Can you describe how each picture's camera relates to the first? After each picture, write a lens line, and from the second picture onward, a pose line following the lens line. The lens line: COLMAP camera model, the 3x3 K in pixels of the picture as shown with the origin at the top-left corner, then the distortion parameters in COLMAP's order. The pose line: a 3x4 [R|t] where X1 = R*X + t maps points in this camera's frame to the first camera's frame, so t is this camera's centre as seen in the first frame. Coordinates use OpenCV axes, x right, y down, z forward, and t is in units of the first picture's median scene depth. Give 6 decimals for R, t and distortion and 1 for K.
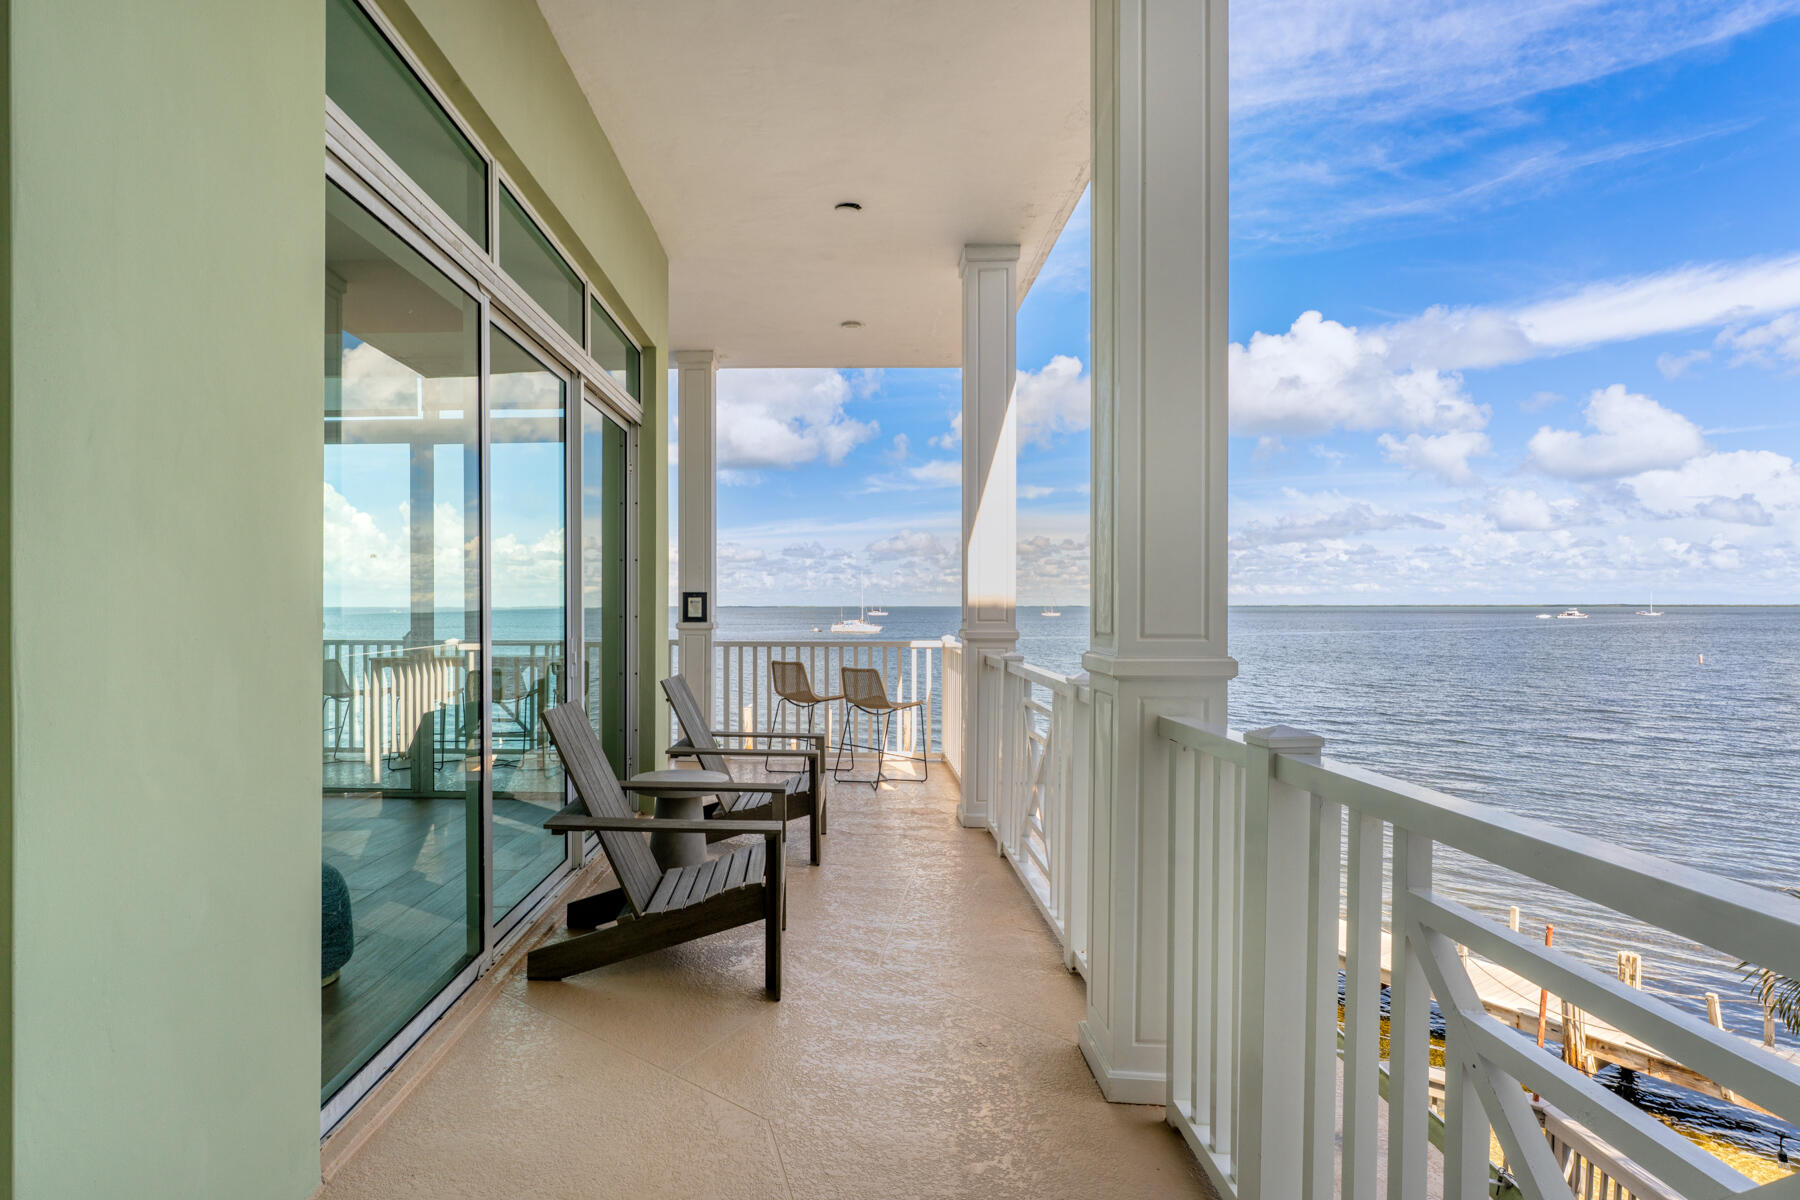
lens RADIAL K [[1030.7, 0, 974.6], [0, 1030.7, 609.7], [0, 0, 1]] dist [0.009688, -0.002924]
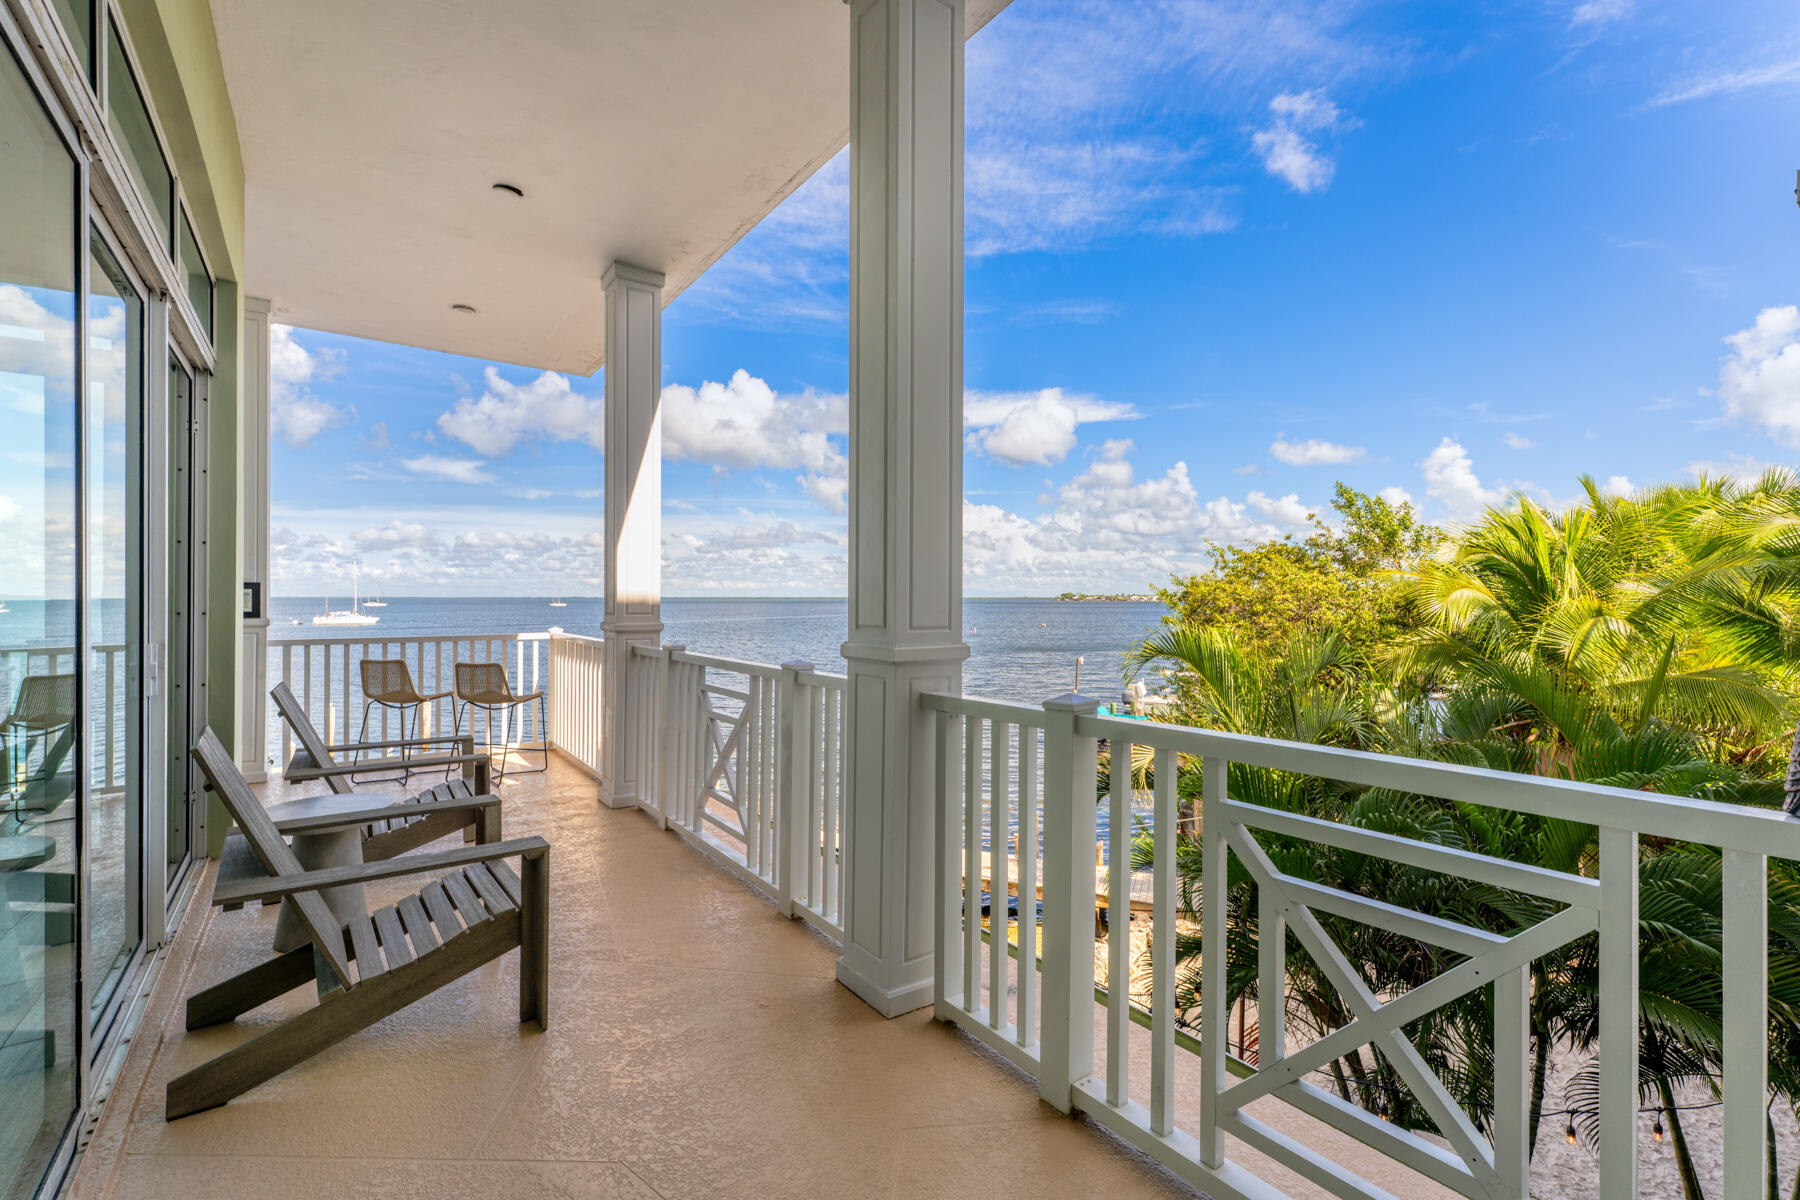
lens RADIAL K [[784.1, 0, 874.2], [0, 784.1, 592.1], [0, 0, 1]] dist [0.014789, 0.000184]
pose [[0.786667, 0.006696, 0.617341, -0.181695], [-0.002976, 0.999971, -0.007053, -0.004089], [-0.617370, 0.003711, 0.786664, 0.120417]]
